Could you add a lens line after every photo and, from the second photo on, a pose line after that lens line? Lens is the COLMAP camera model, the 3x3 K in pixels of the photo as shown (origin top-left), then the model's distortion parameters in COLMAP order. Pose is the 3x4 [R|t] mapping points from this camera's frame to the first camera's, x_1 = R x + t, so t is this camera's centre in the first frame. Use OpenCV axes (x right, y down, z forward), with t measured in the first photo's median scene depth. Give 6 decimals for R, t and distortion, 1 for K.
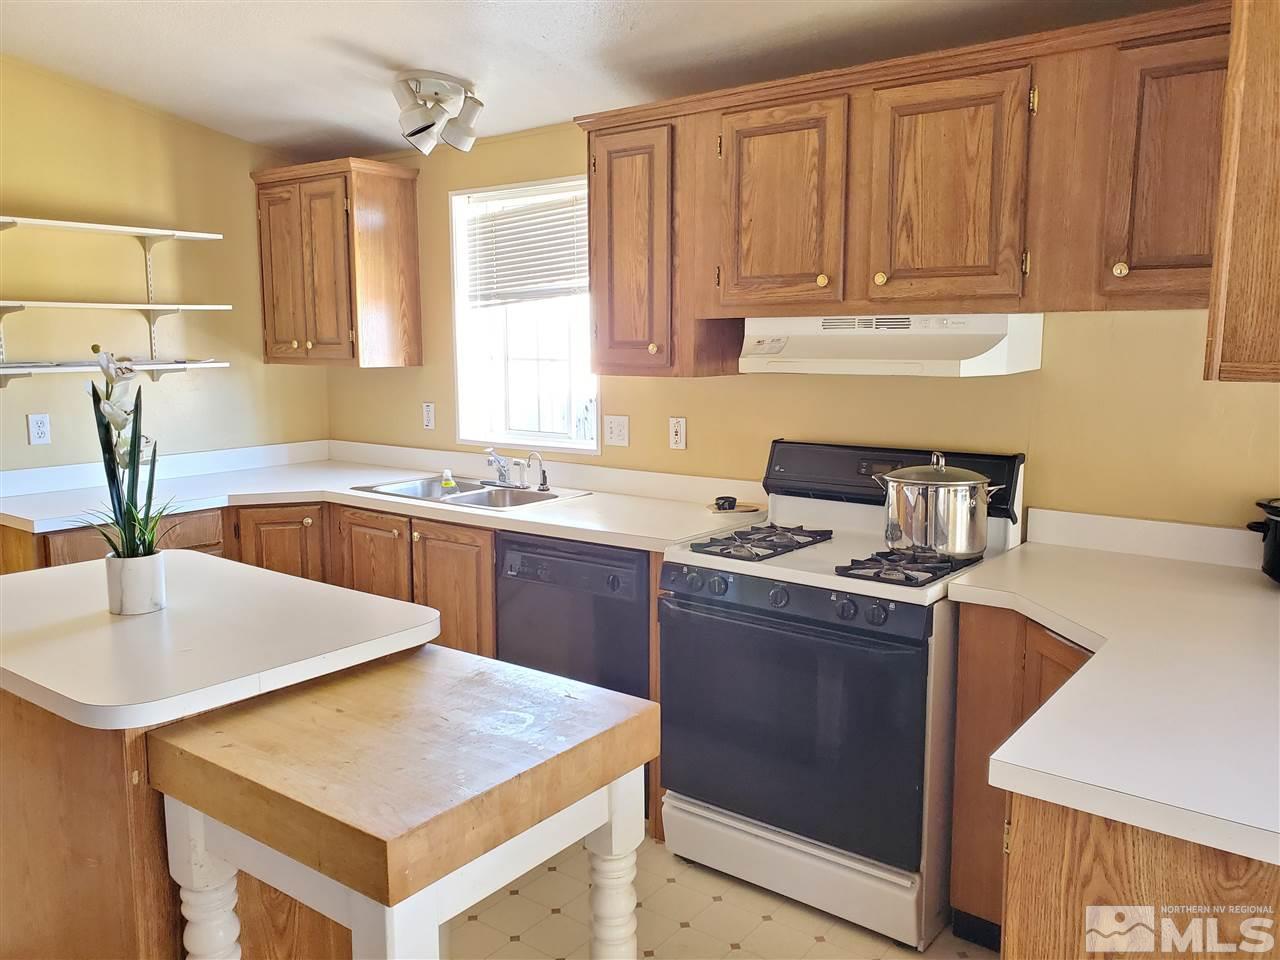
lens RADIAL K [[1000.5, 0, 642.9], [0, 1000.5, 471.6], [0, 0, 1]] dist [-0.003203, -0.002199]
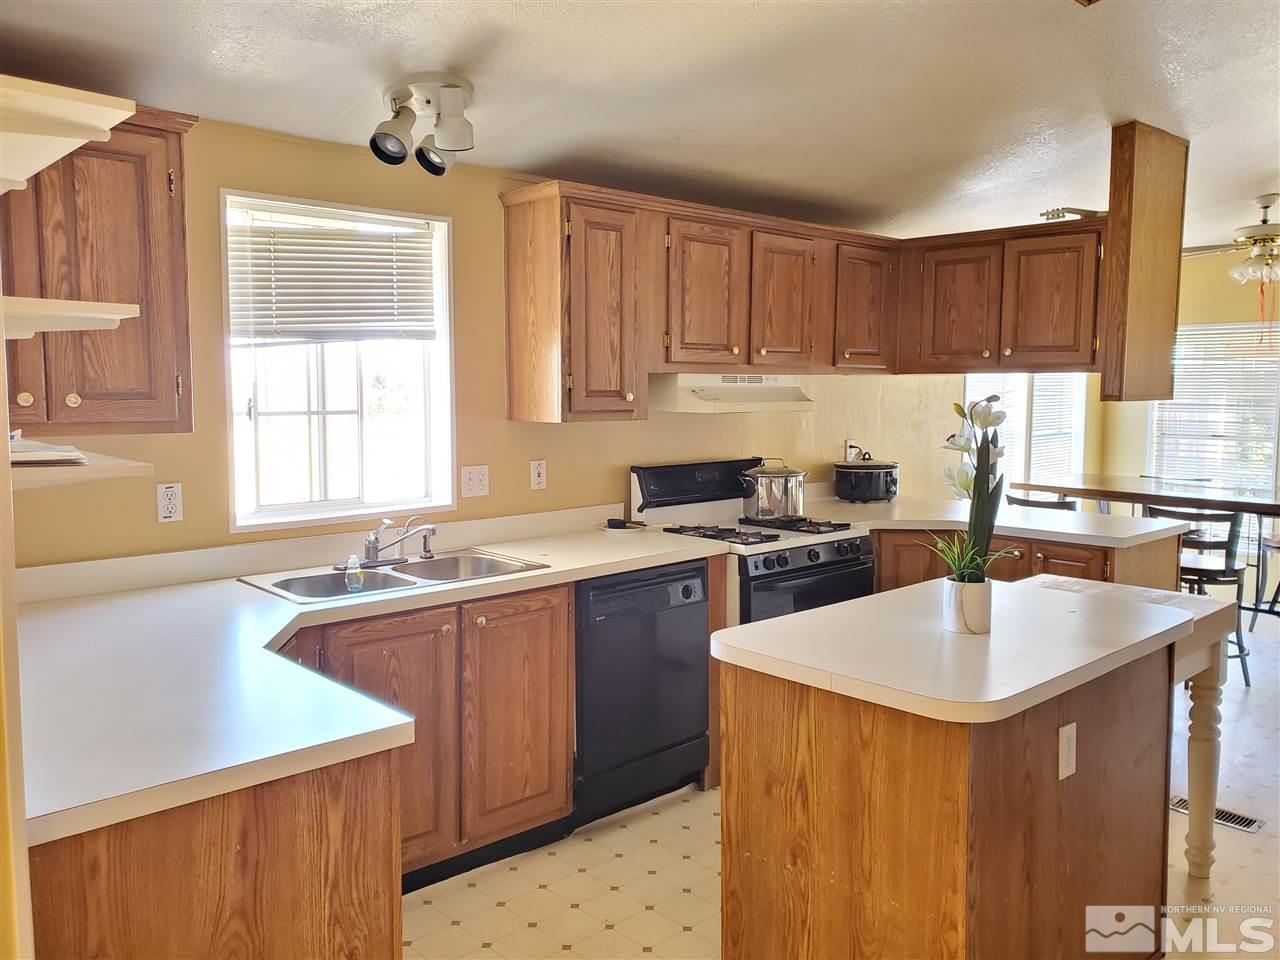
lens RADIAL K [[1000.5, 0, 643.0], [0, 1000.5, 481.3], [0, 0, 1]] dist [-0.003203, -0.002199]
pose [[0.155946, -0.095093, 0.983178, -1.052575], [0.126804, 0.989047, 0.075547, -0.102063], [-0.979593, 0.112890, 0.166296, 0.727981]]
